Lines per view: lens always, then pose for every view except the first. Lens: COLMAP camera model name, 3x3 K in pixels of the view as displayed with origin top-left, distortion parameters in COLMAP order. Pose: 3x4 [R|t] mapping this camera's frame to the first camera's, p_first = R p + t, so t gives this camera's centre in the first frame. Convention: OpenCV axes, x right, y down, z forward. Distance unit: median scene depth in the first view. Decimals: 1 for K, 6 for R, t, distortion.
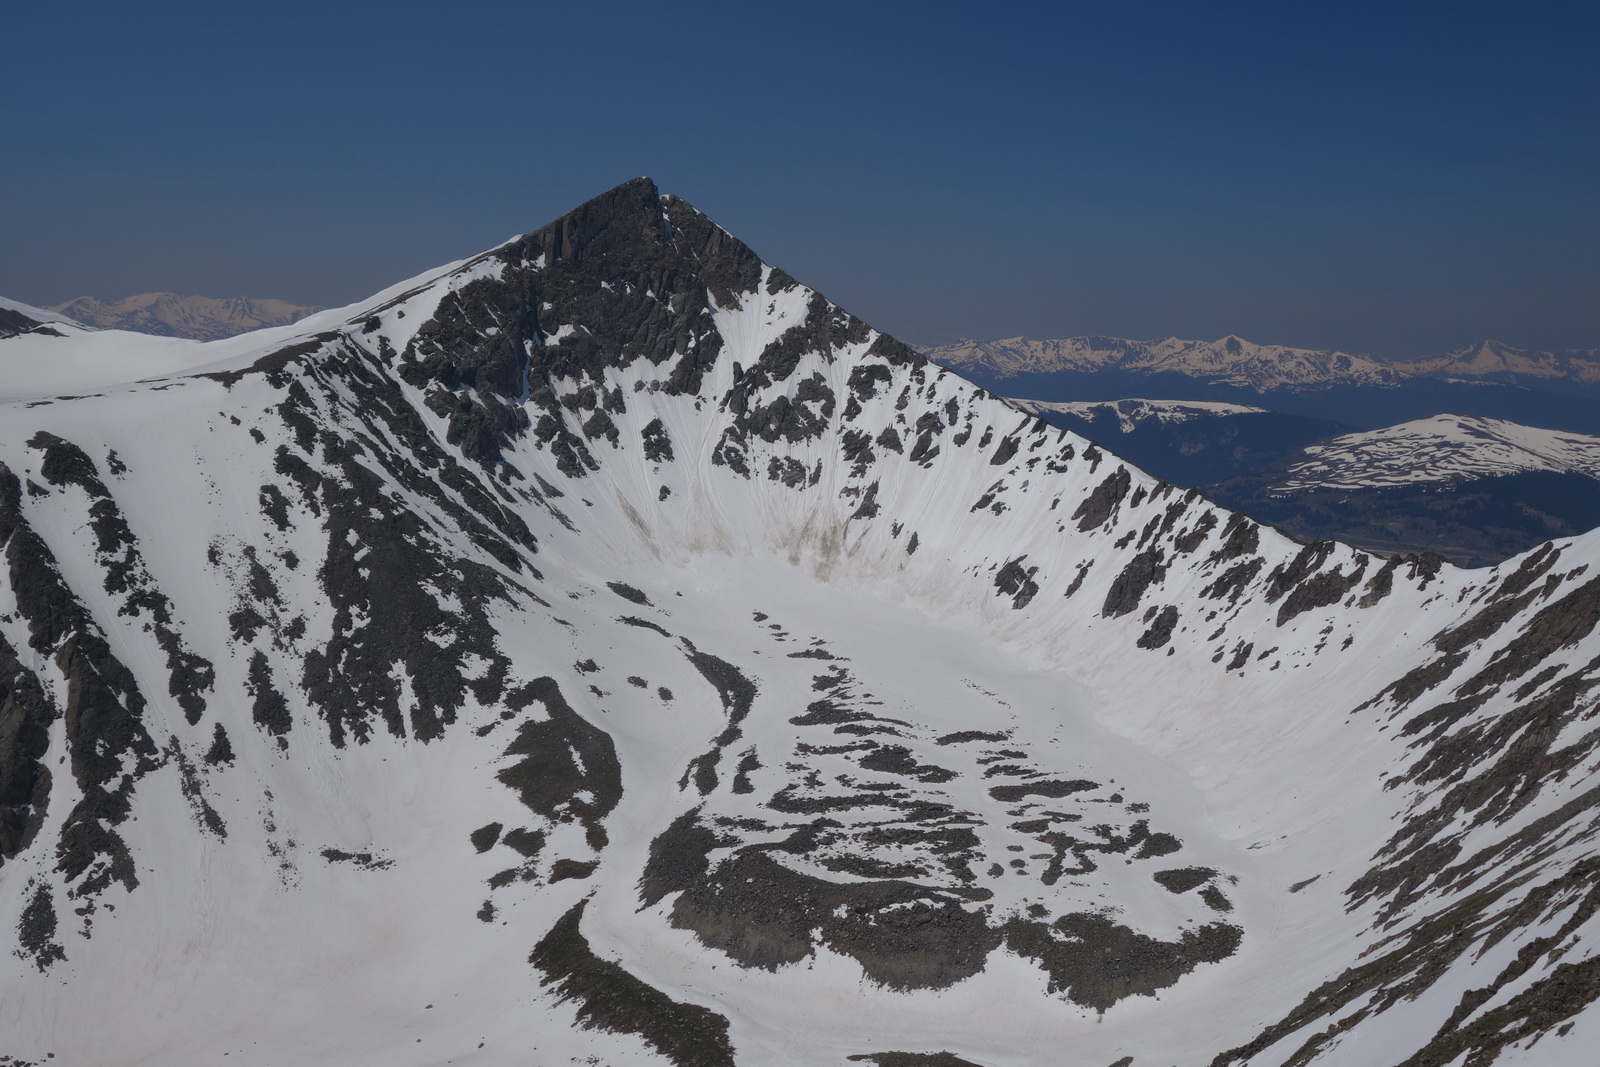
lens RADIAL K [[2402.0, 0, 803.9], [0, 2402.0, 533.0], [0, 0, 1]] dist [0.004427, 0.000000]
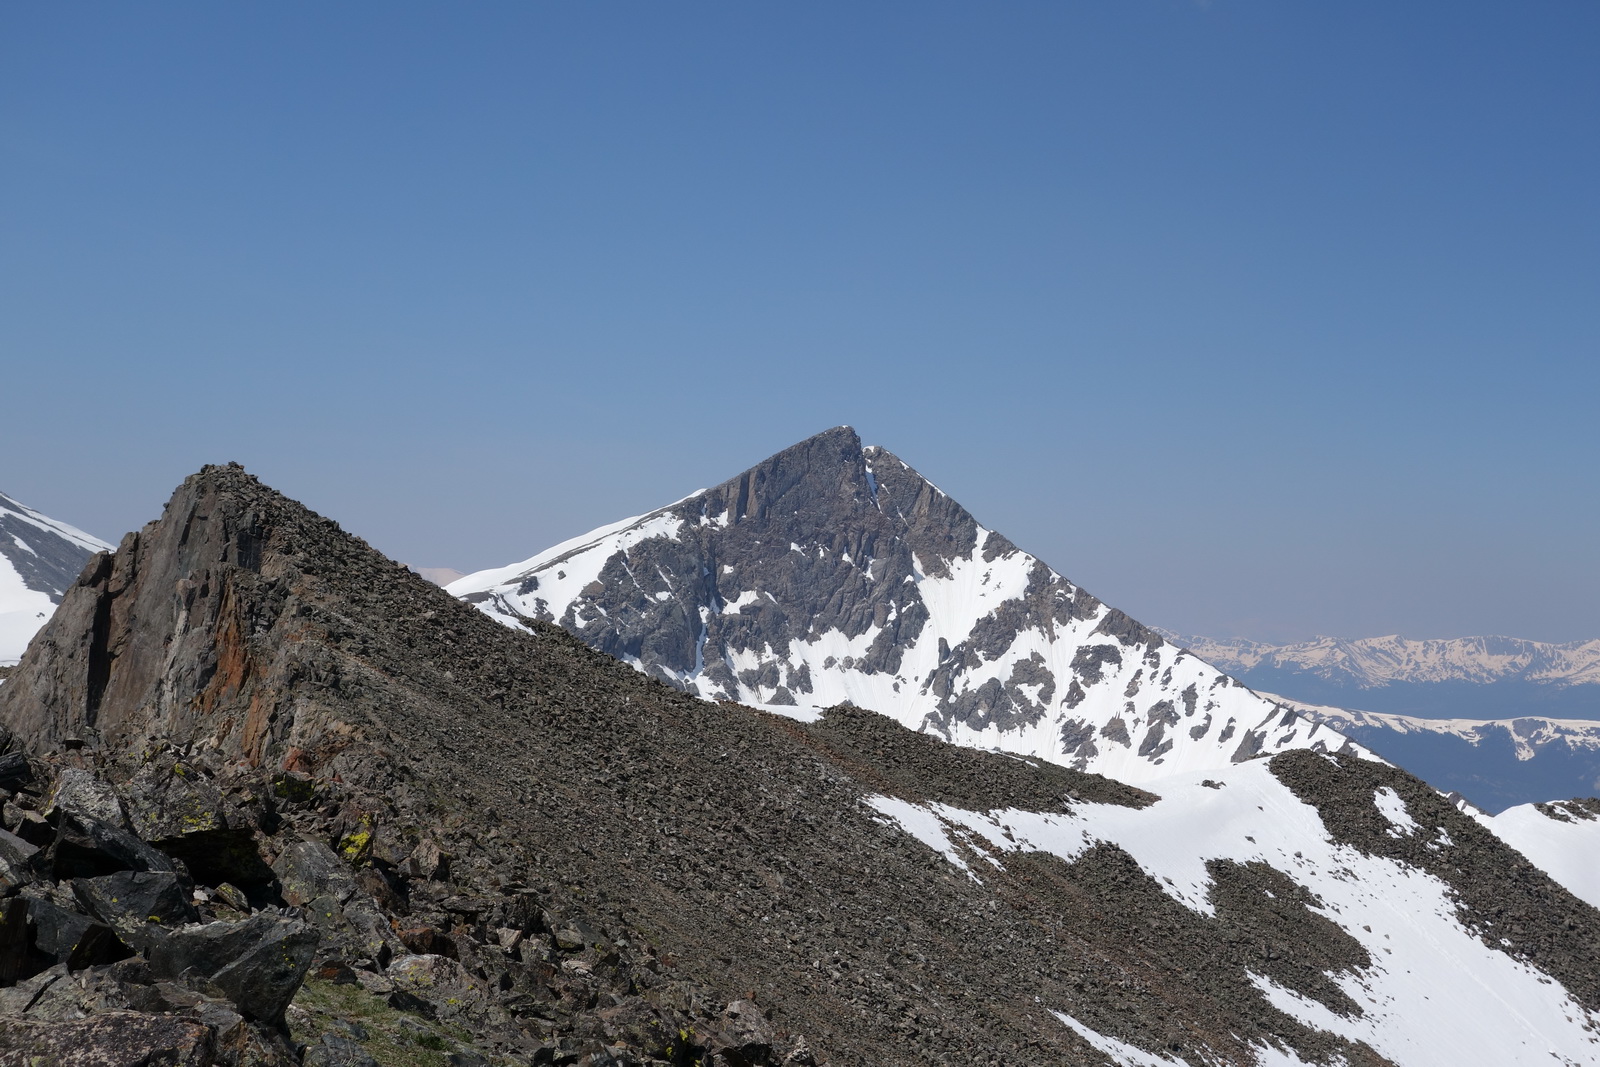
lens RADIAL K [[3137.6, 0, 798.5], [0, 3137.6, 533.0], [0, 0, 1]] dist [-0.016846, 0.000000]
pose [[0.994353, 0.018040, -0.104582, 0.038372], [-0.029609, 0.993474, -0.110149, 0.017877], [0.101912, 0.112623, 0.988398, -0.133127]]
